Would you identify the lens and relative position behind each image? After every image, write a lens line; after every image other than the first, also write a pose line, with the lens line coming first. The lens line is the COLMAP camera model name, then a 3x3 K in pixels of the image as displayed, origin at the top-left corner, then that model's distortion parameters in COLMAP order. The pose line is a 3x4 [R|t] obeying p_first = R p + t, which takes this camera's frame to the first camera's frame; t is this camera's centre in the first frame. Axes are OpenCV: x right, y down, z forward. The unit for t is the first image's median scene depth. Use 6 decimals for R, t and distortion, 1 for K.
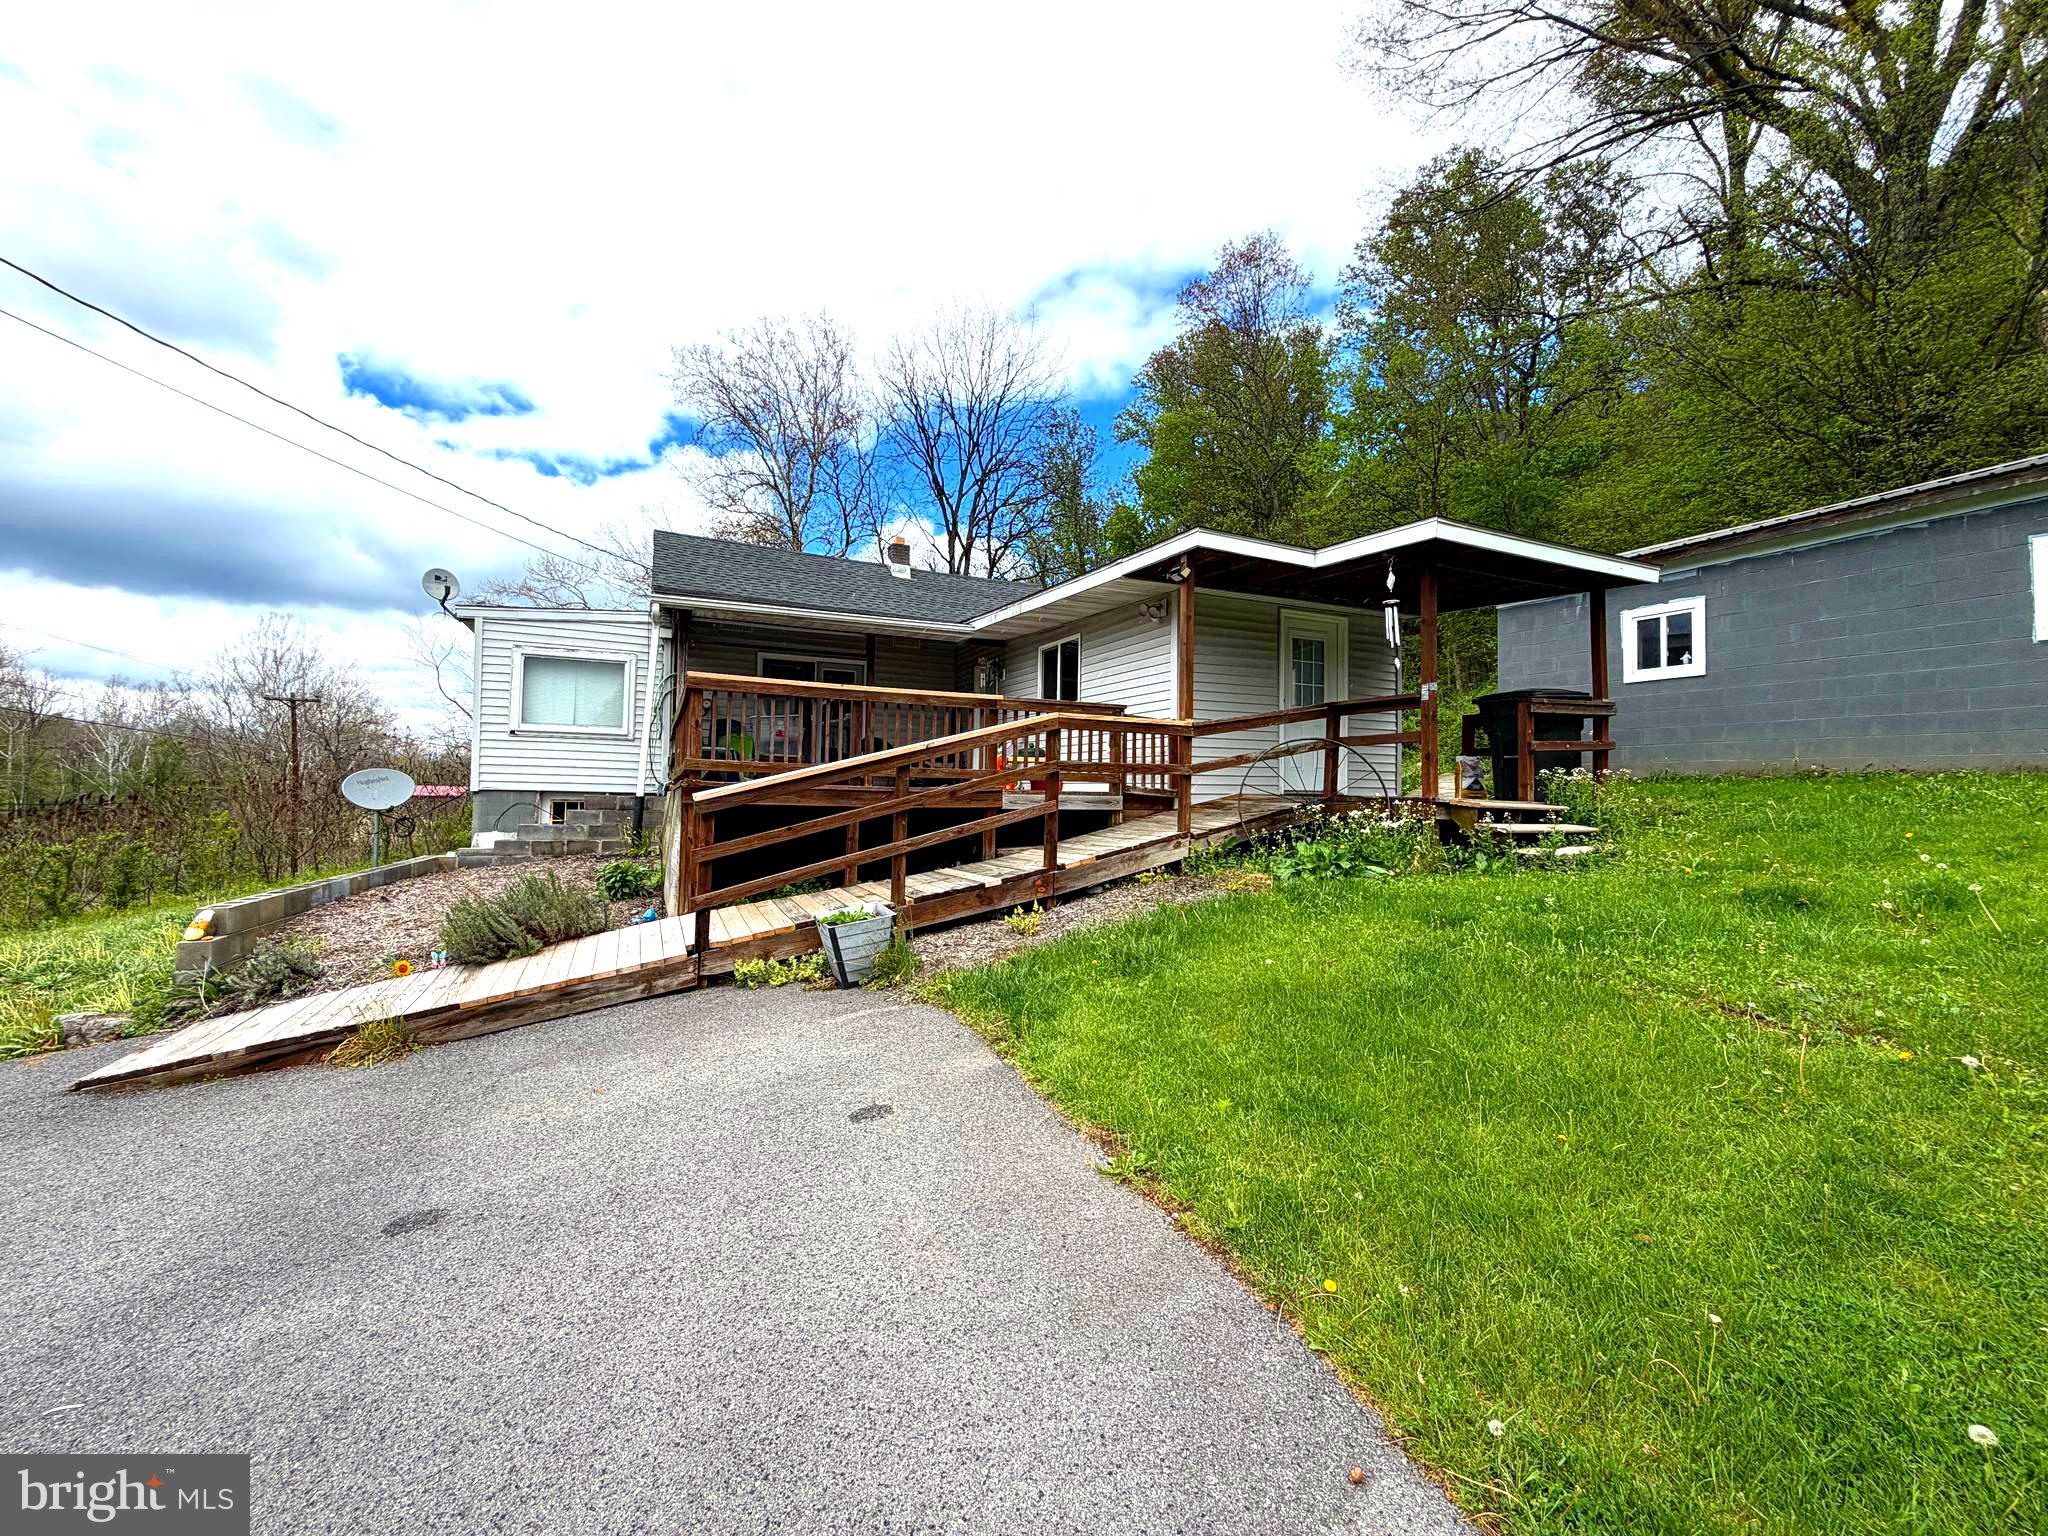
lens RADIAL K [[814.9, 0, 1017.8], [0, 814.9, 767.1], [0, 0, 1]] dist [0.000643, 0.000158]
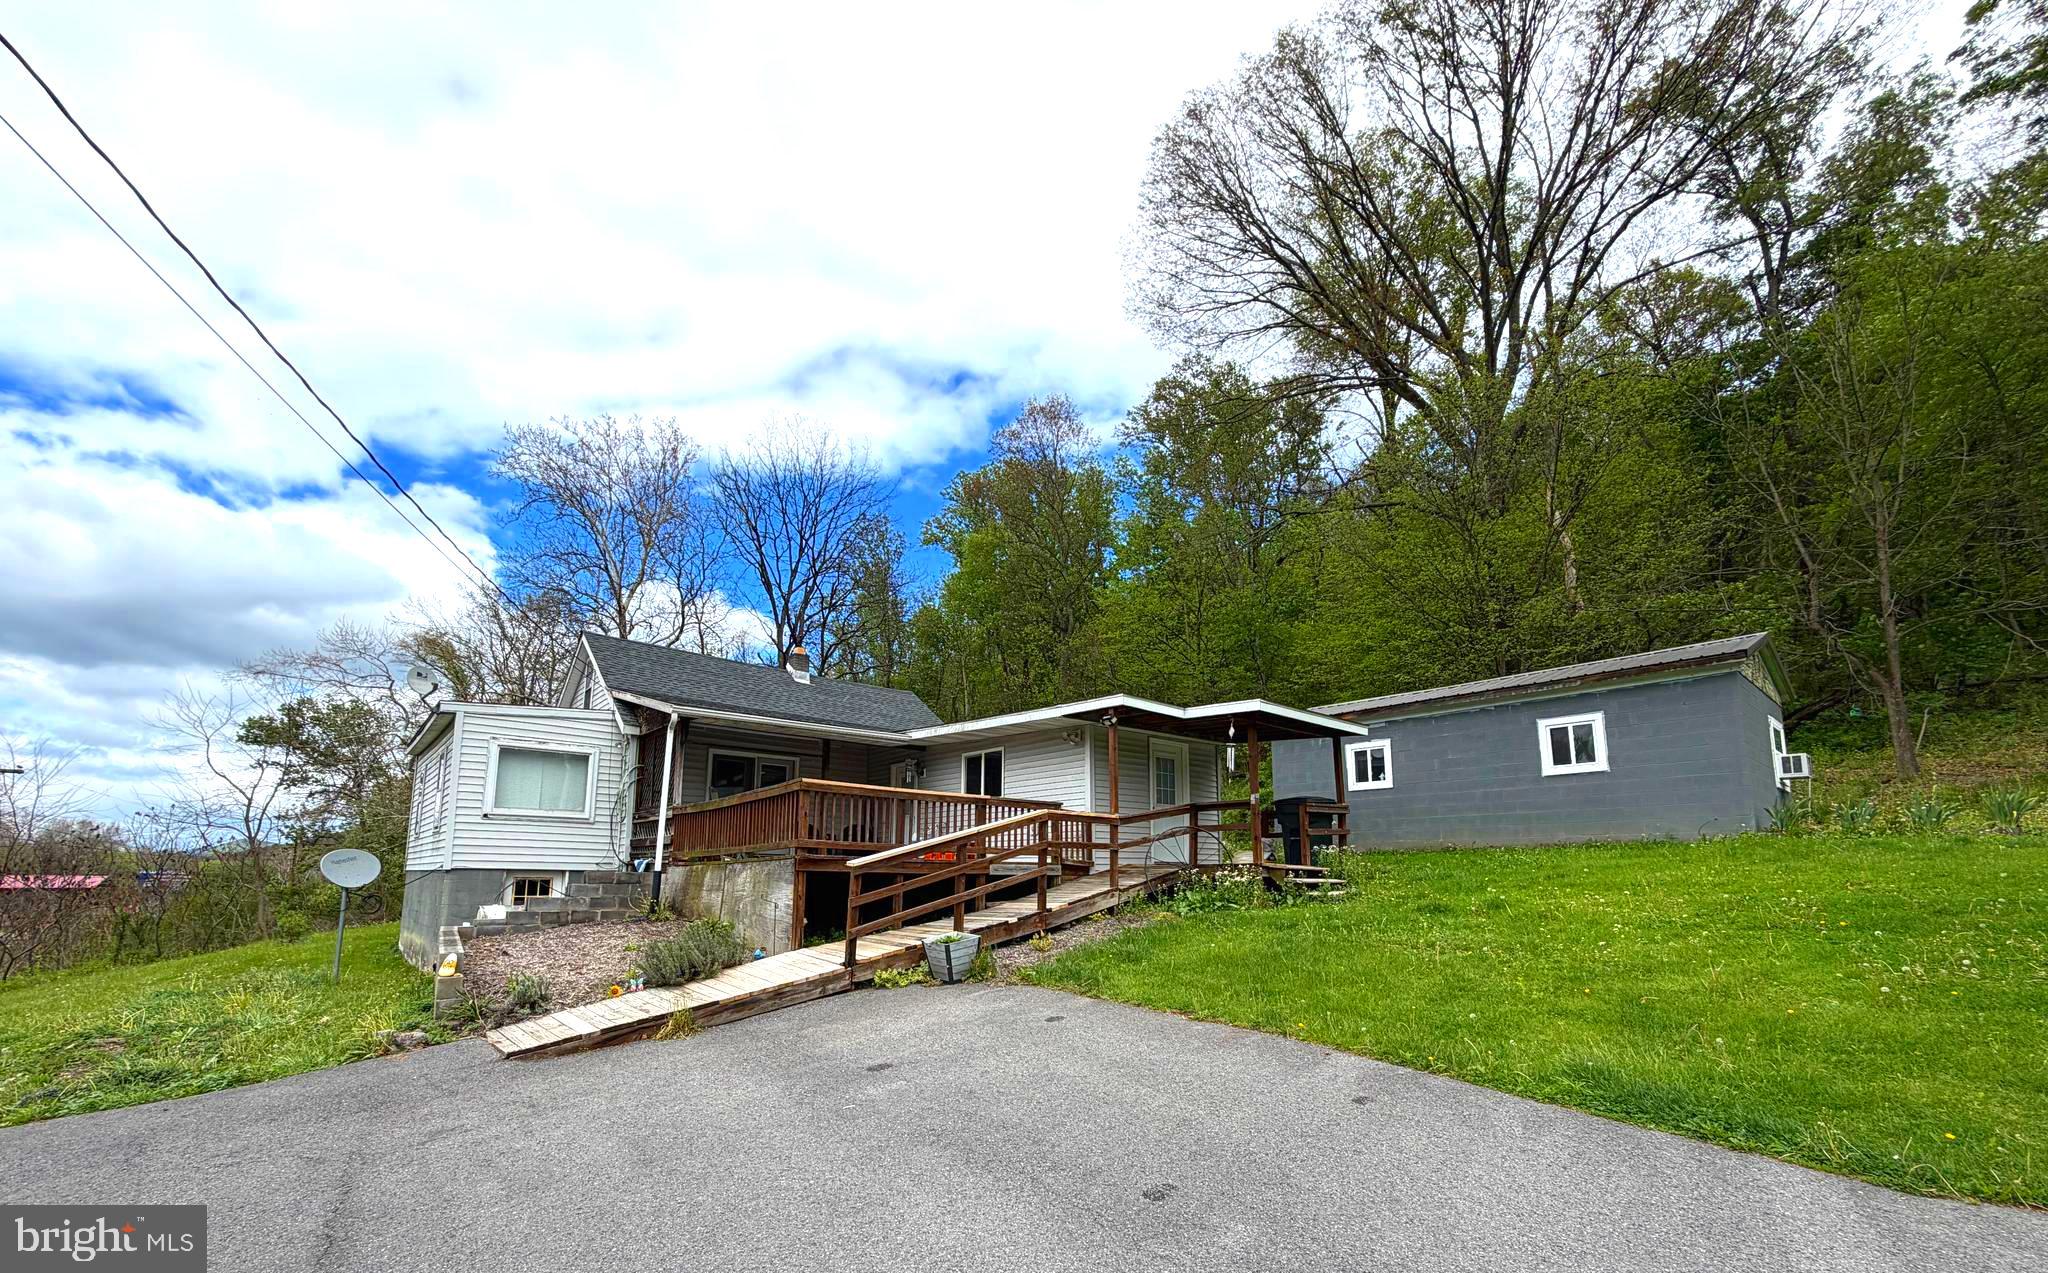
lens RADIAL K [[813.6, 0, 1022.6], [0, 813.6, 767.1], [0, 0, 1]] dist [-0.001514, -0.000031]
pose [[0.961909, 0.024905, 0.272233, -0.365254], [0.002839, 0.994878, -0.101046, 0.008012], [-0.273355, 0.097969, 0.956911, -0.417381]]
